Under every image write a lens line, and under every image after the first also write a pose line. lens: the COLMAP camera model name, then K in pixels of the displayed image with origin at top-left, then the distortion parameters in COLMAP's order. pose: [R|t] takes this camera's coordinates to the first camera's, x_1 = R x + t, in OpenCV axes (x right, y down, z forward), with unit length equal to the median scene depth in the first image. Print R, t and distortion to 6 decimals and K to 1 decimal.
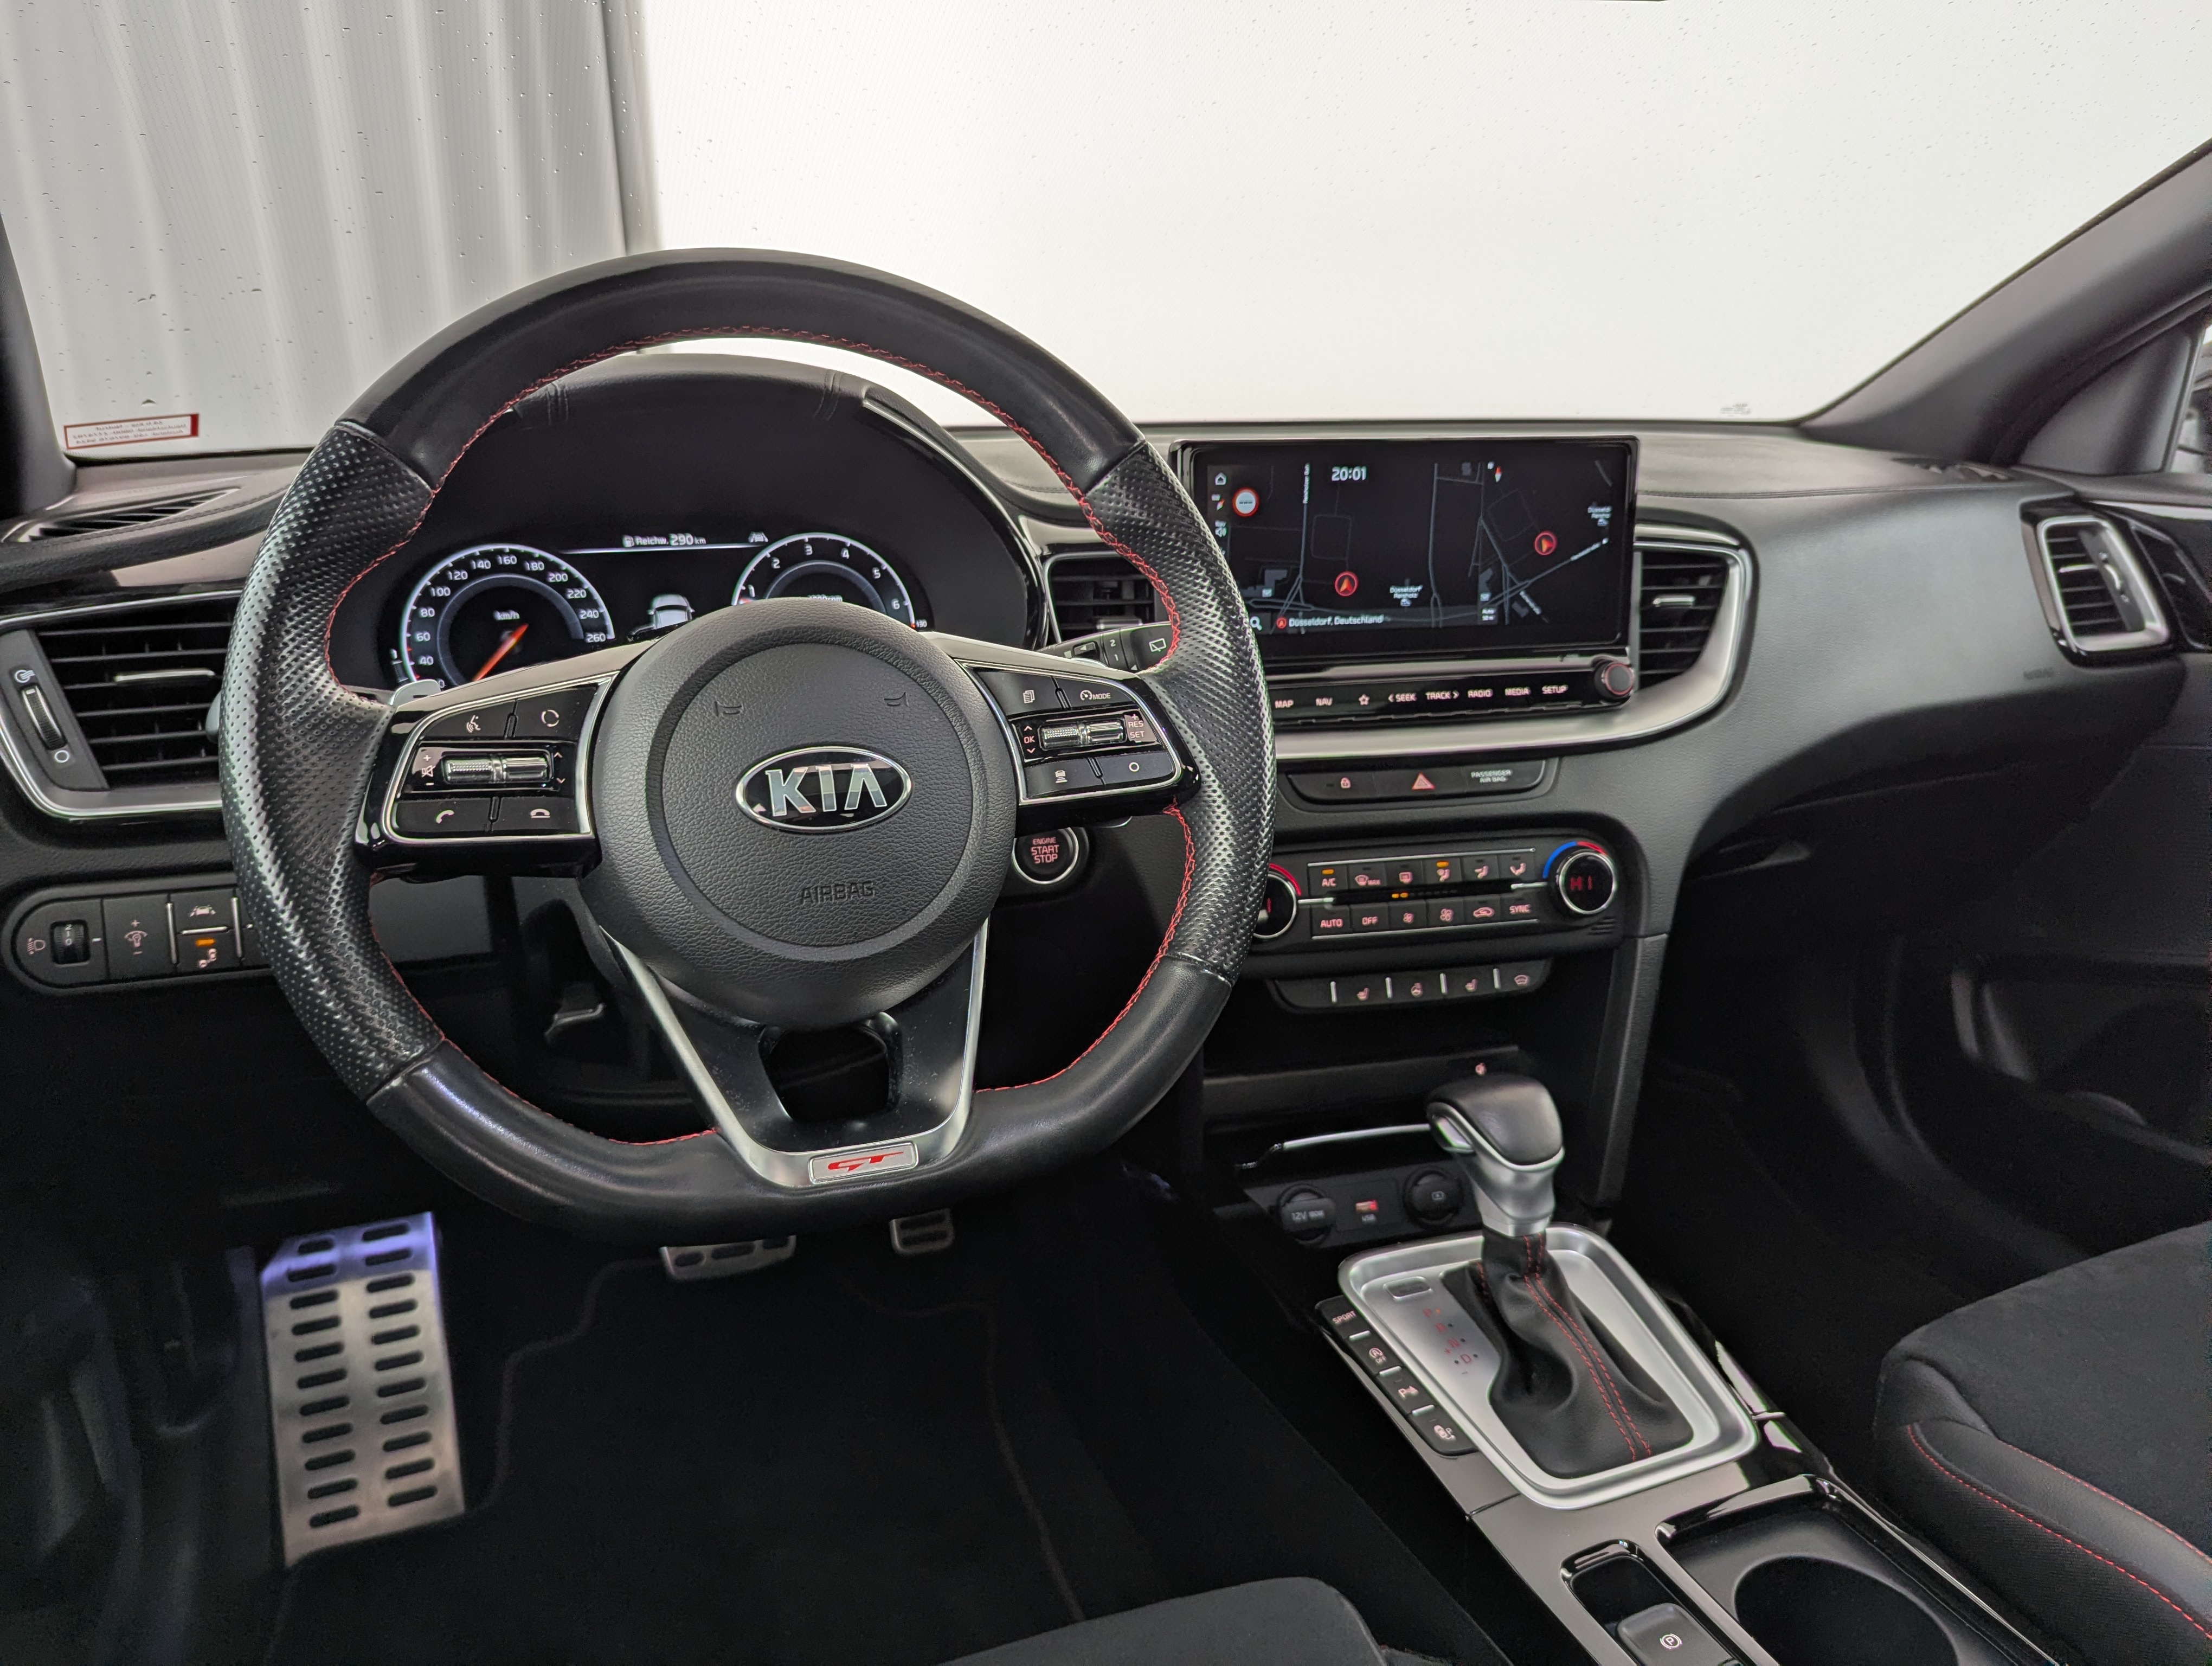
lens RADIAL K [[1499.8, 0, 1106.0], [0, 1499.8, 833.0], [0, 0, 1]] dist [0.004621, -0.004887]
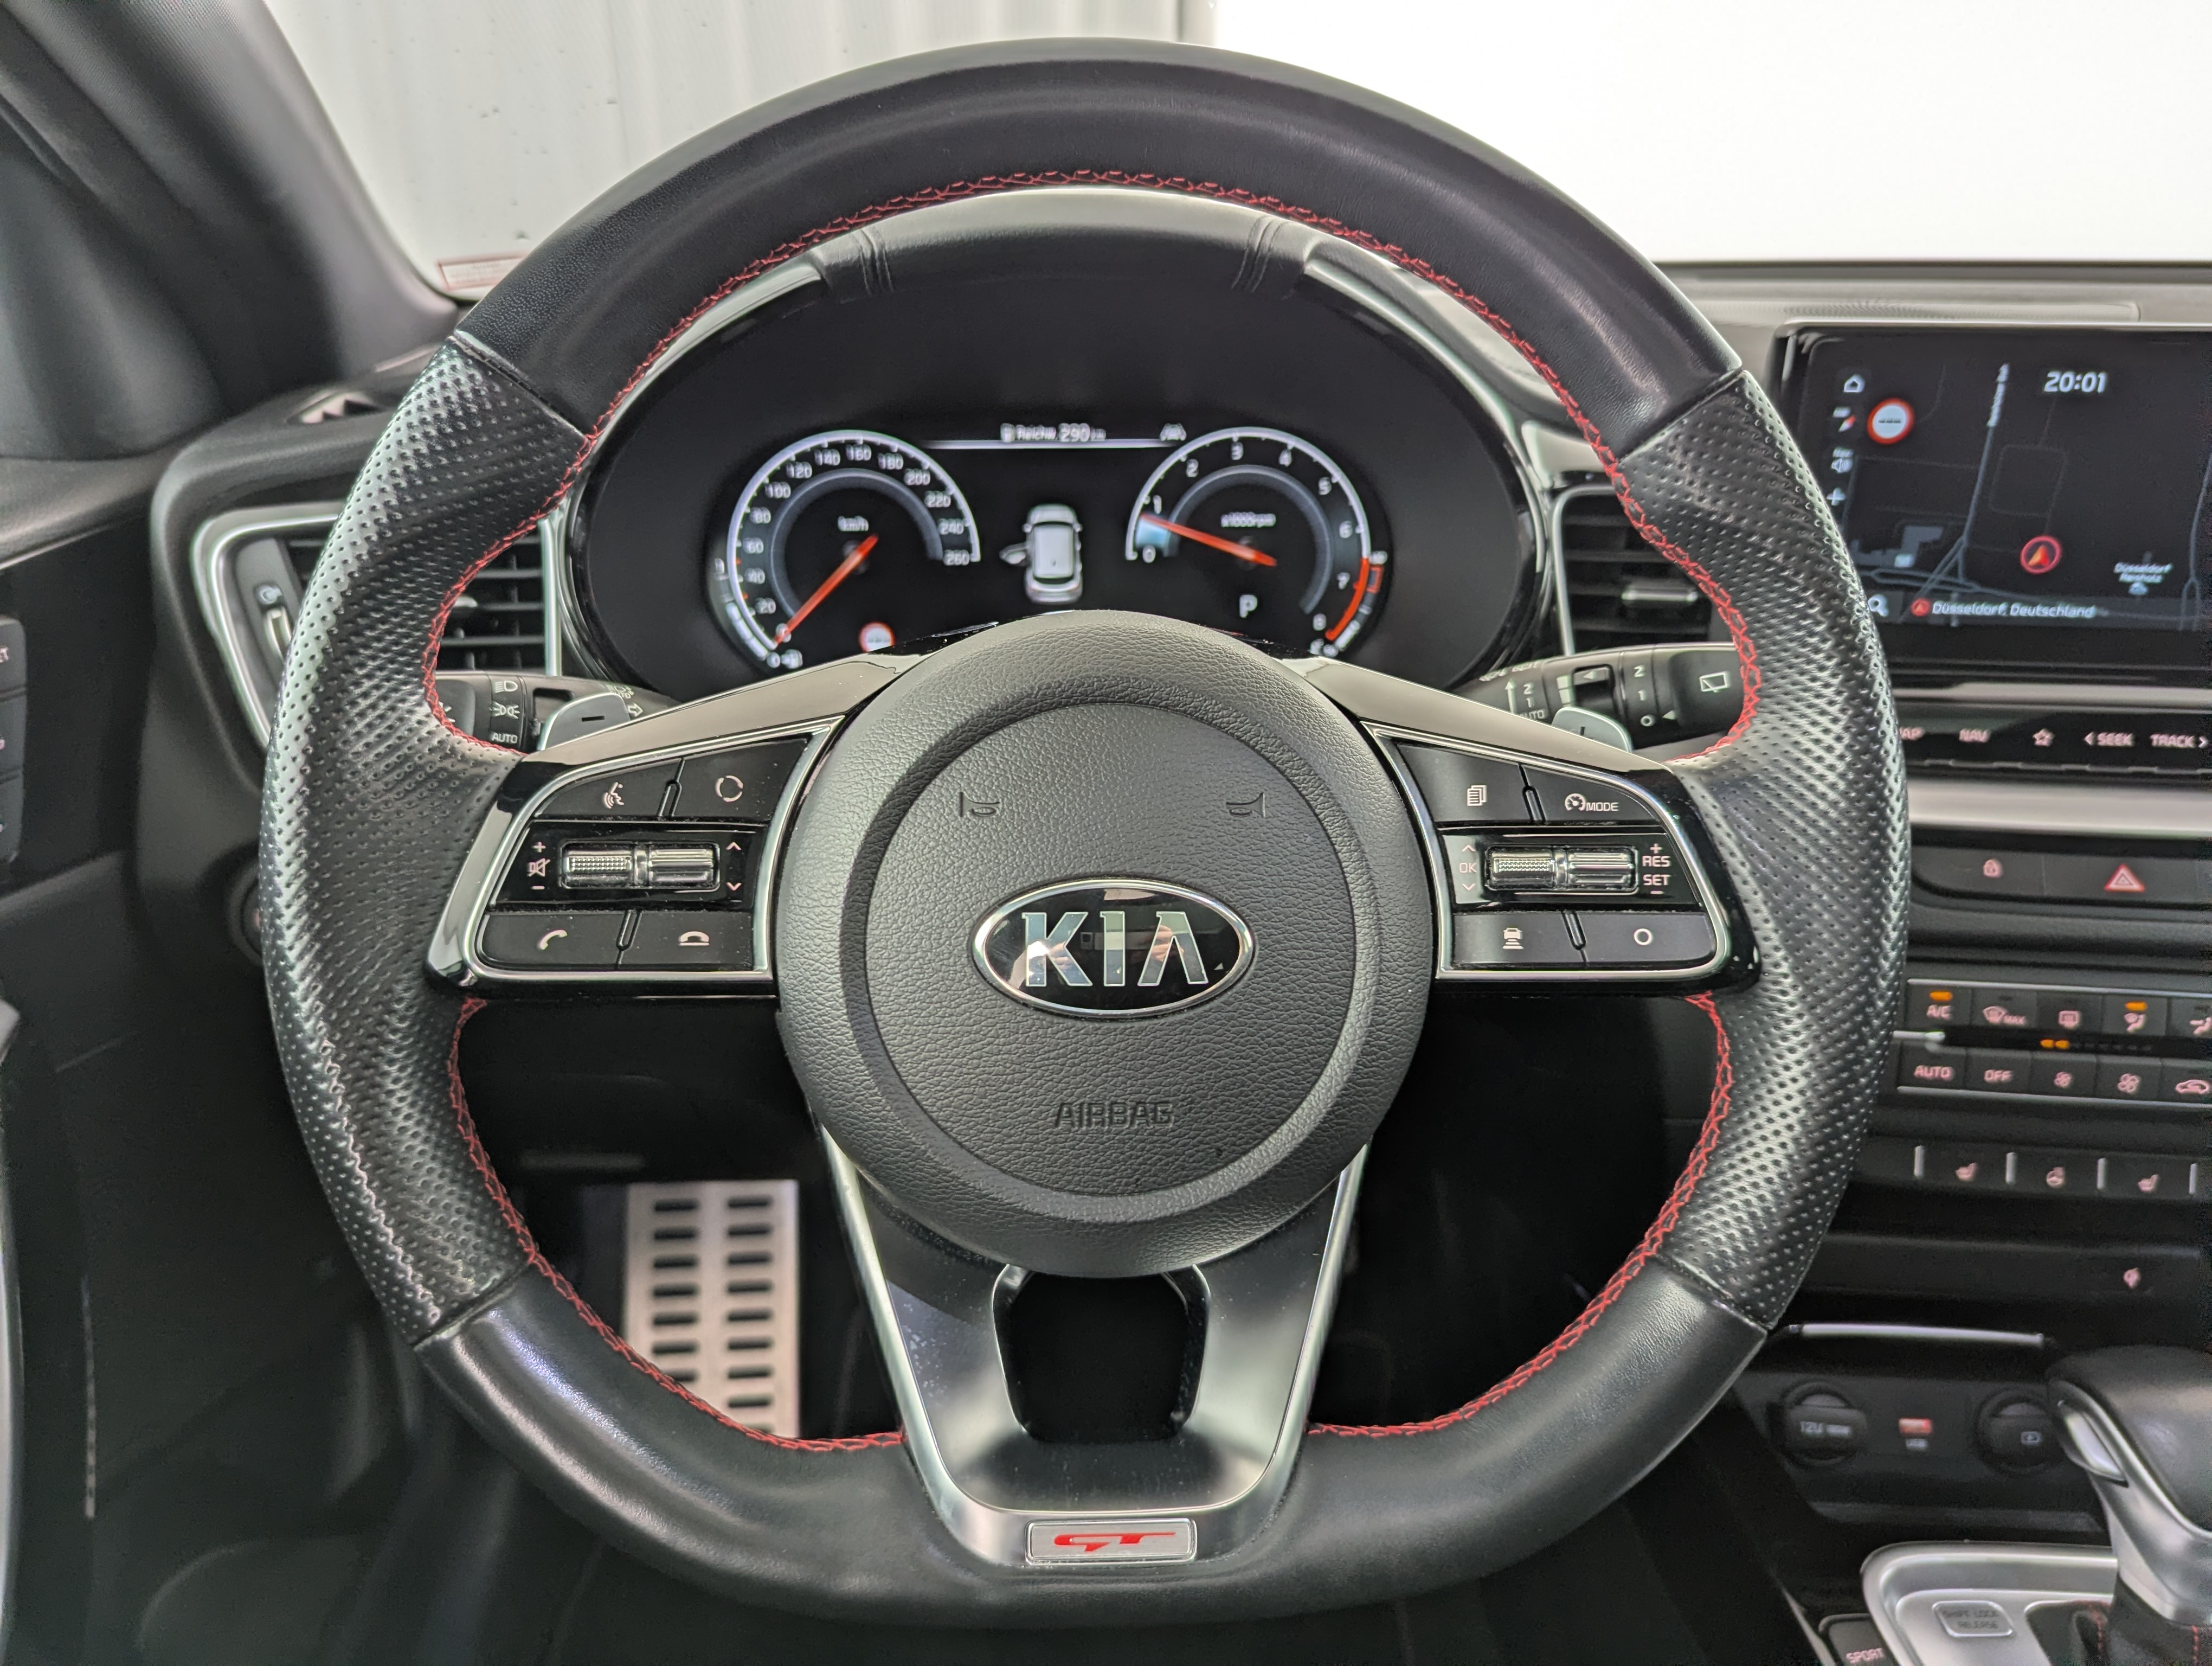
lens RADIAL K [[1552.2, 0, 1106.0], [0, 1552.2, 833.0], [0, 0, 1]] dist [0.051208, -0.081948]
pose [[0.945096, 0.126348, -0.301379, -0.000785], [-0.093325, 0.988180, 0.121620, -0.095719], [0.313183, -0.086817, 0.945716, 0.241920]]
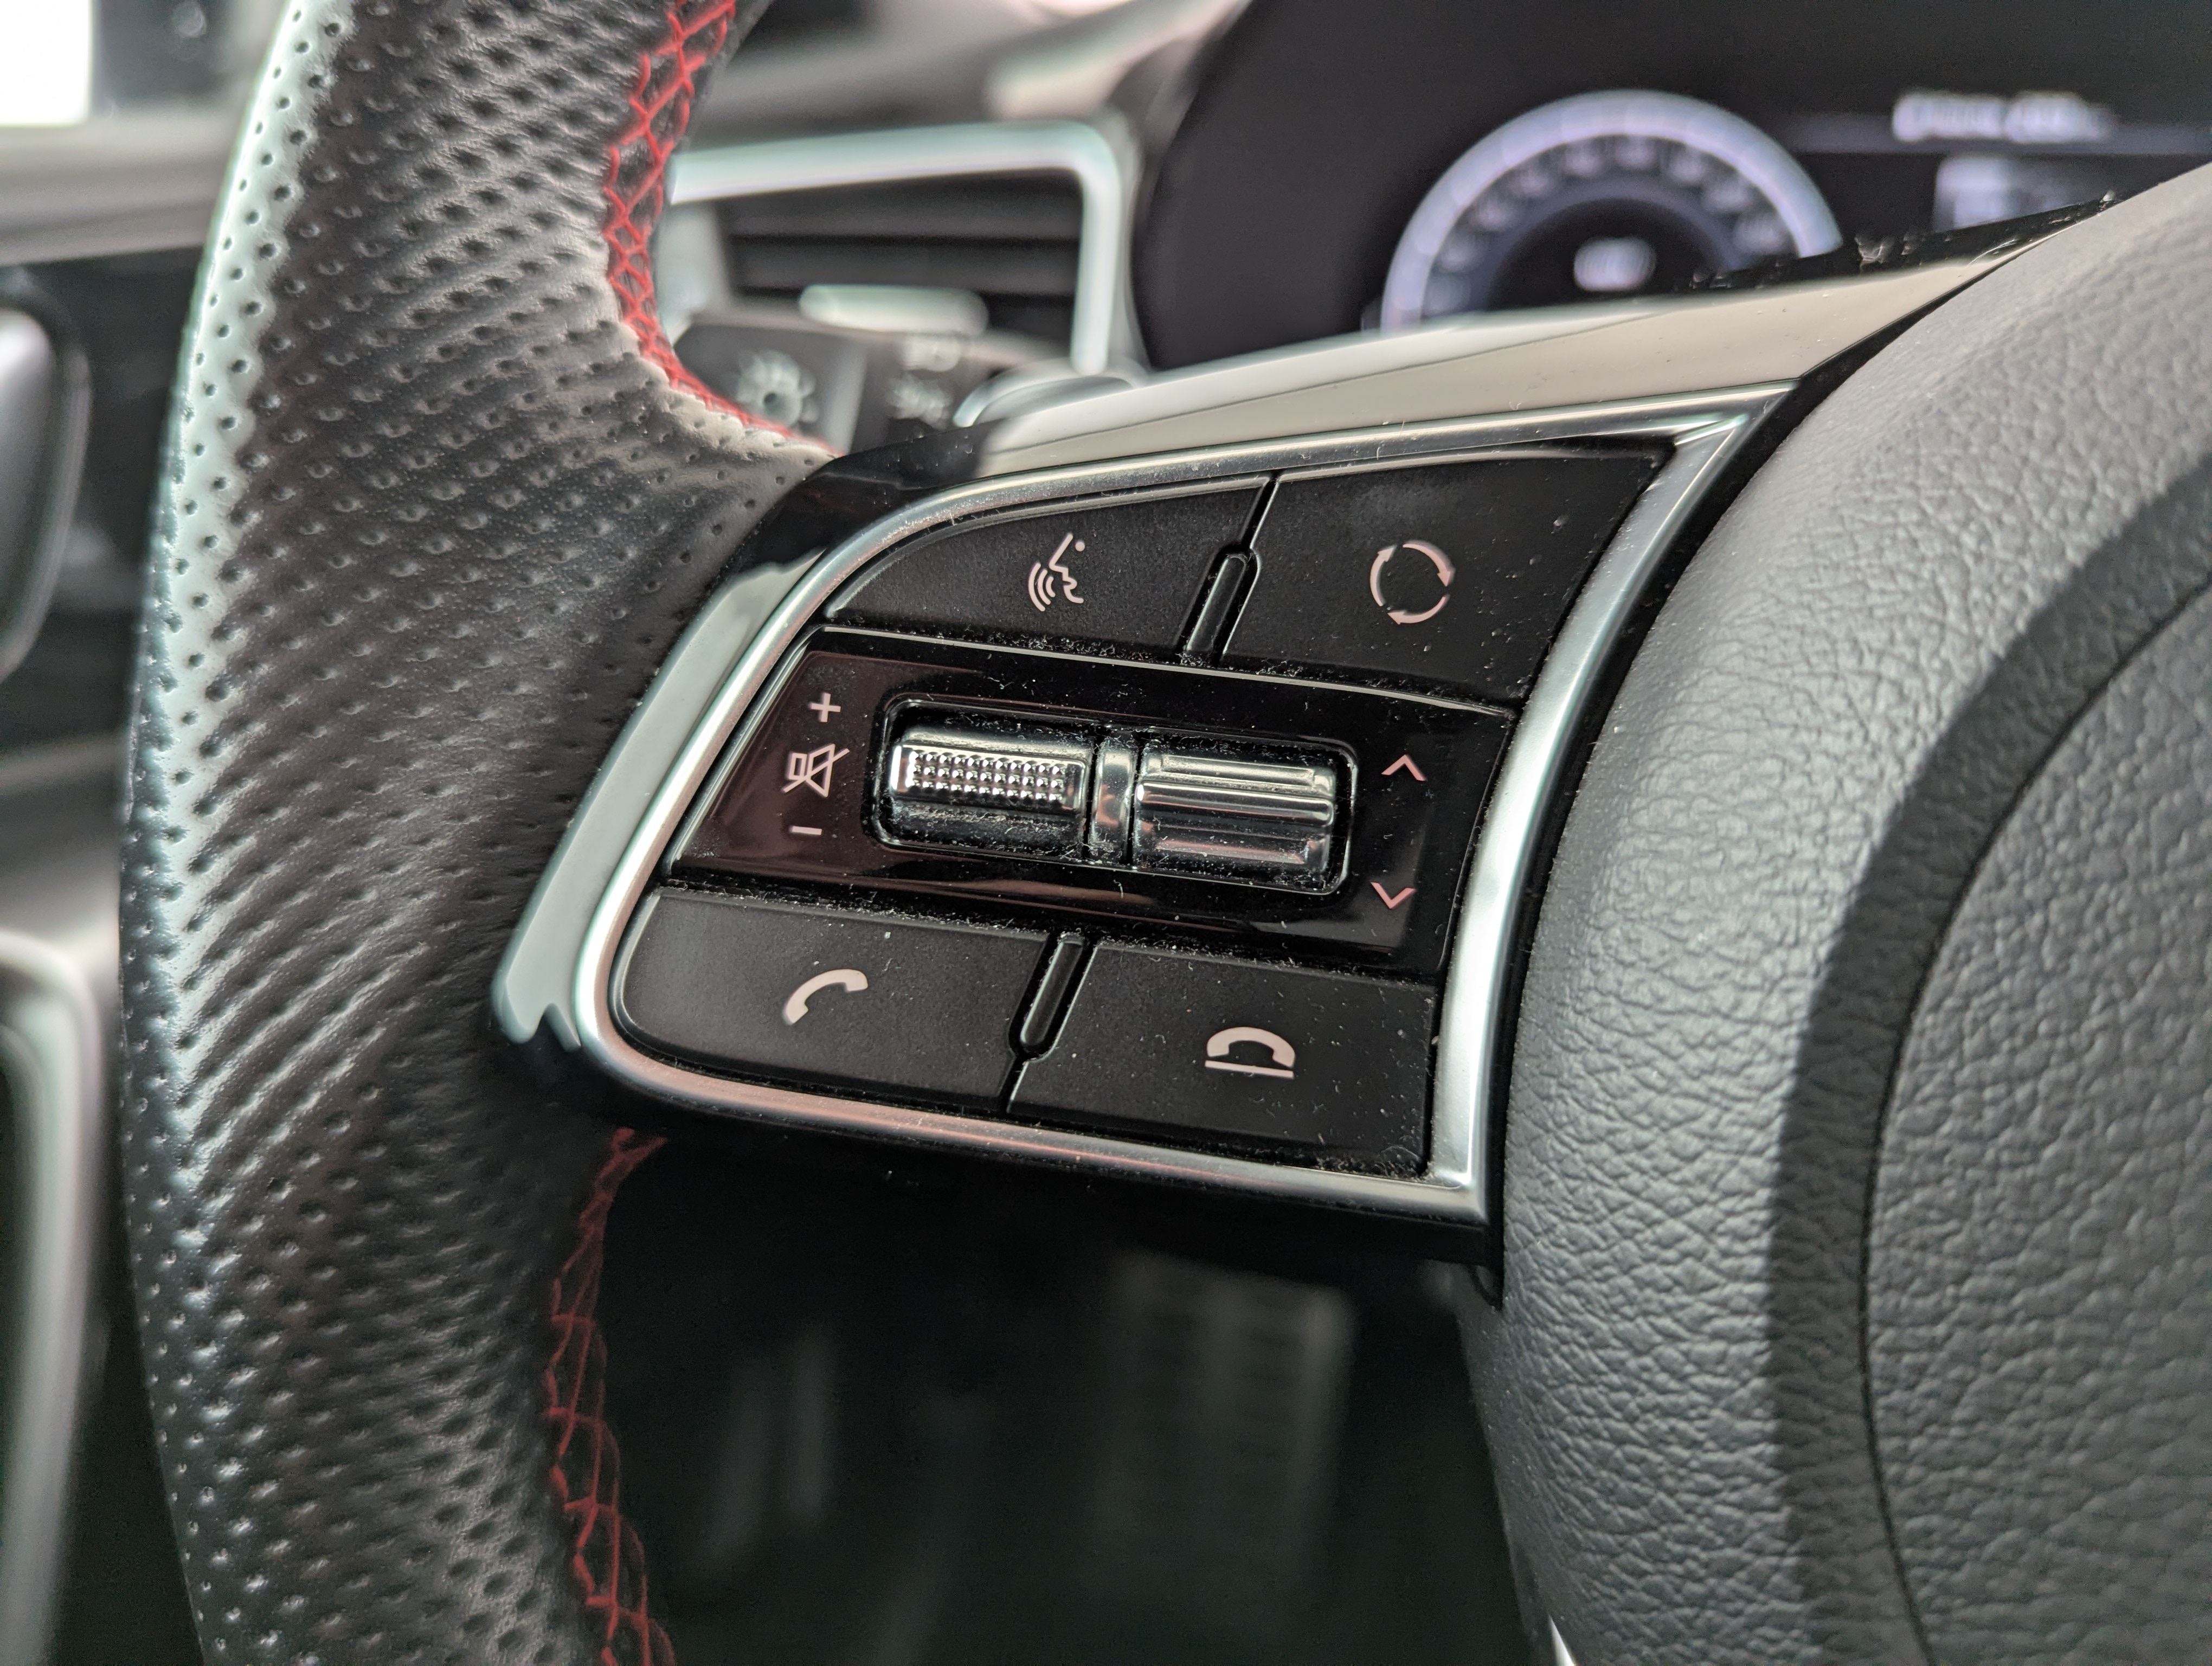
lens RADIAL K [[1758.8, 0, 1039.3], [0, 1758.8, 831.3], [0, 0, 1]] dist [-0.114812, -0.000546]
pose [[0.733565, 0.223670, -0.641759, -0.150413], [-0.139235, 0.973723, 0.180215, -0.048187], [0.665204, -0.042844, 0.745432, 0.479649]]
